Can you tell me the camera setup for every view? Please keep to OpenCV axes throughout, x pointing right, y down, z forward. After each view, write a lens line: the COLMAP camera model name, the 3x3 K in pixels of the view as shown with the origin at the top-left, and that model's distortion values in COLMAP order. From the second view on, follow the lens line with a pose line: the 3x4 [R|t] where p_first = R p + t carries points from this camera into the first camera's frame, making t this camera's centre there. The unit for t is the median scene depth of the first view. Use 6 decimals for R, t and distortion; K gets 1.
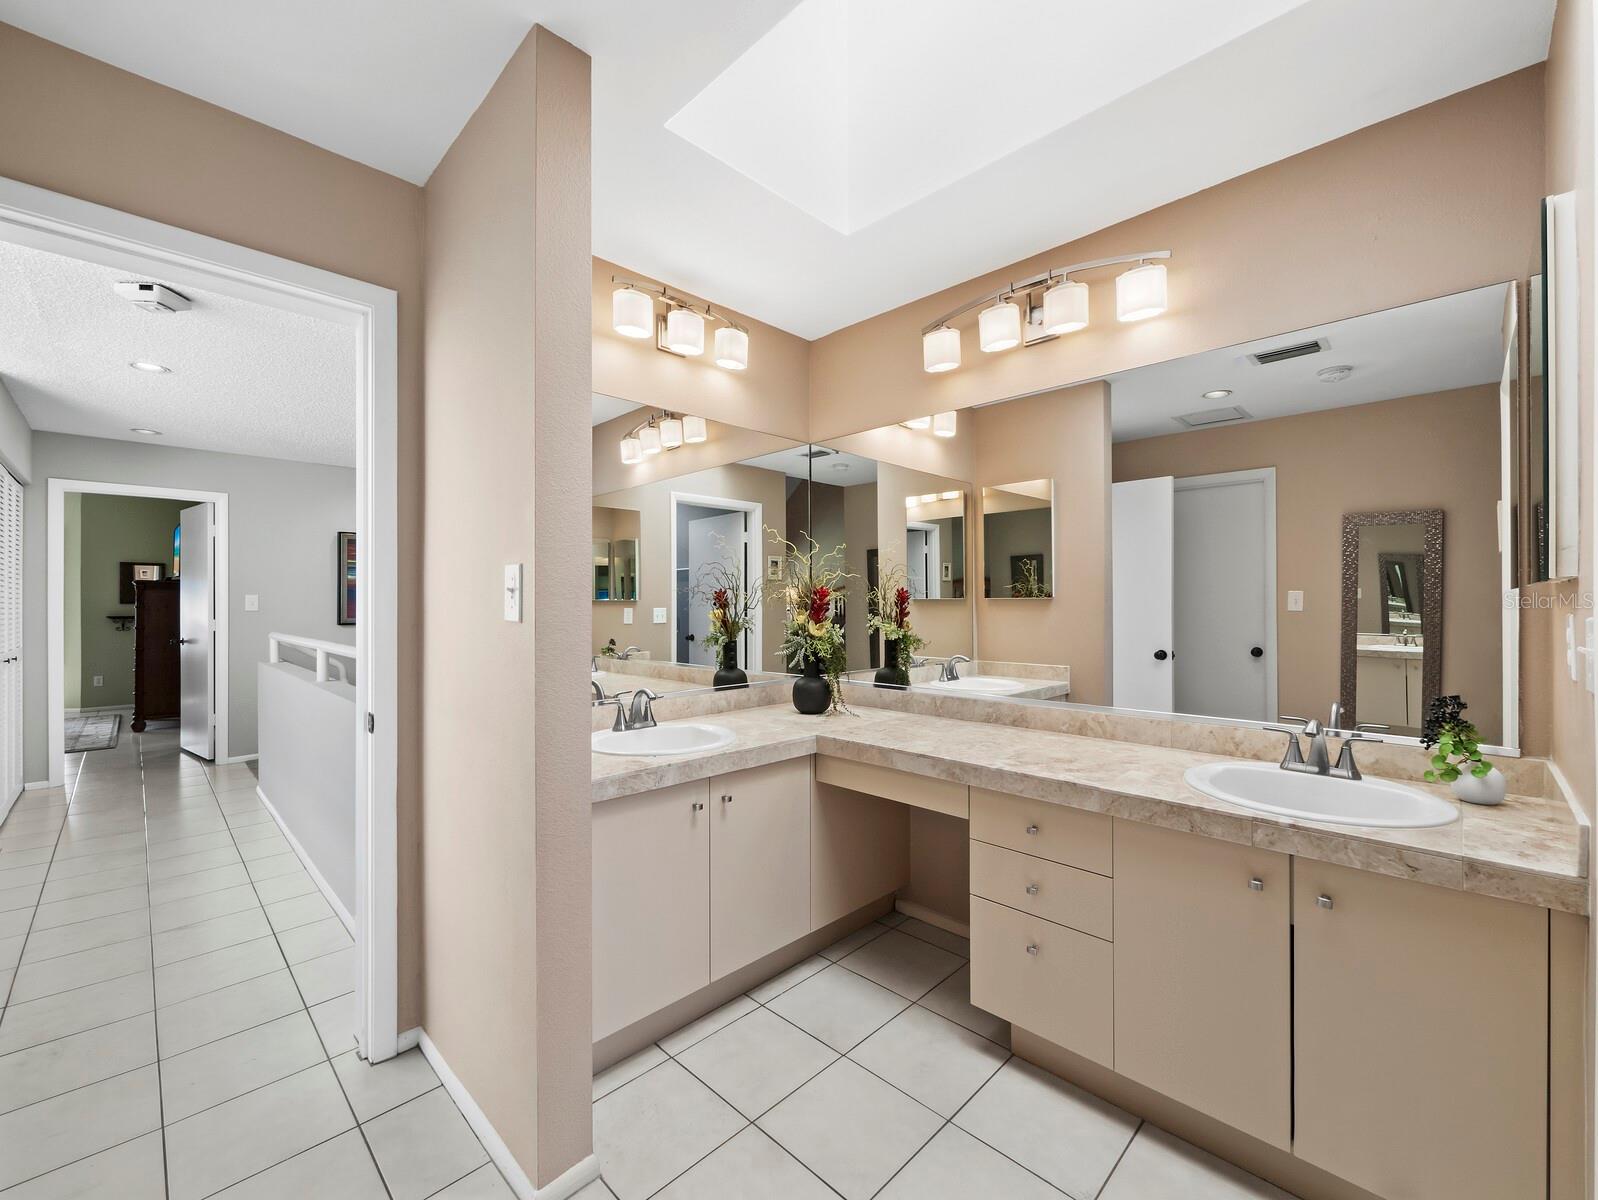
lens RADIAL K [[664.7, 0, 802.1], [0, 664.7, 605.7], [0, 0, 1]] dist [-0.003529, -0.000336]
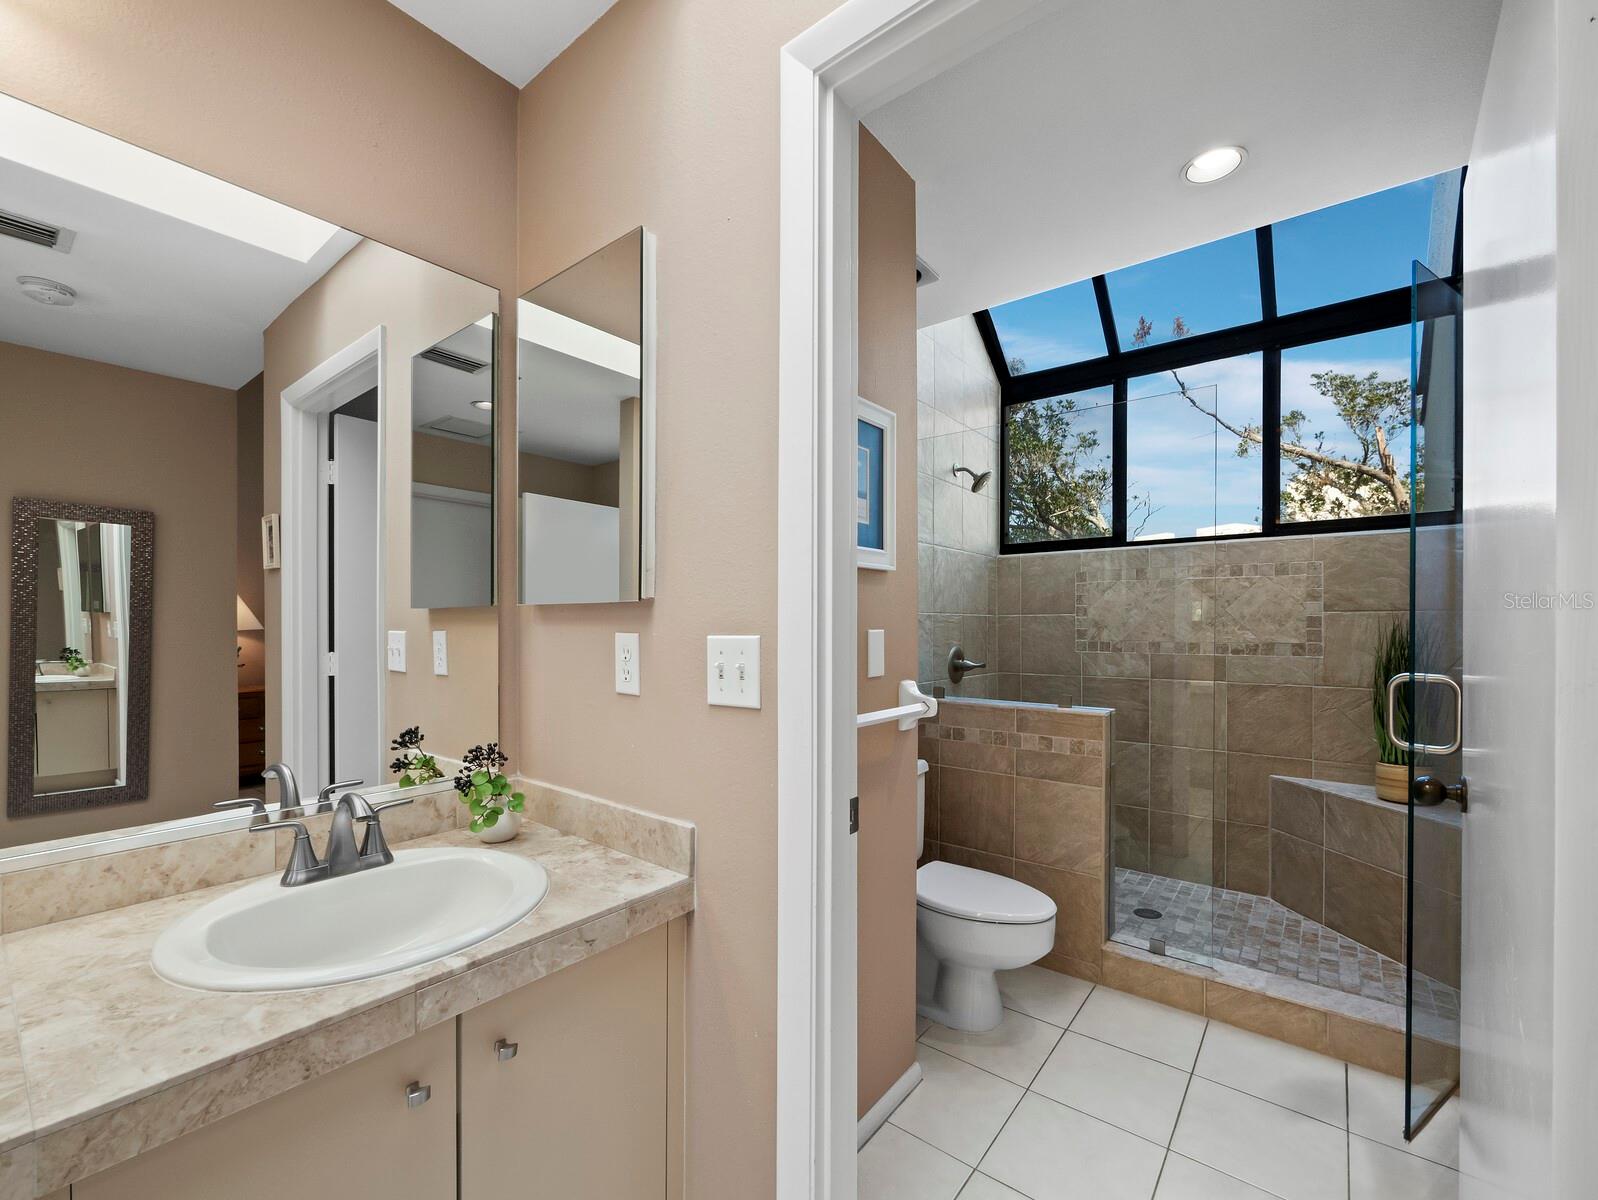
lens RADIAL K [[678.2, 0, 804.0], [0, 678.2, 624.0], [0, 0, 1]] dist [-0.009702, 0.001051]
pose [[-0.112608, 0.000019, 0.993640, 0.047551], [0.002800, 0.999996, 0.000299, 0.000223], [-0.993636, 0.002816, -0.112607, 0.726077]]
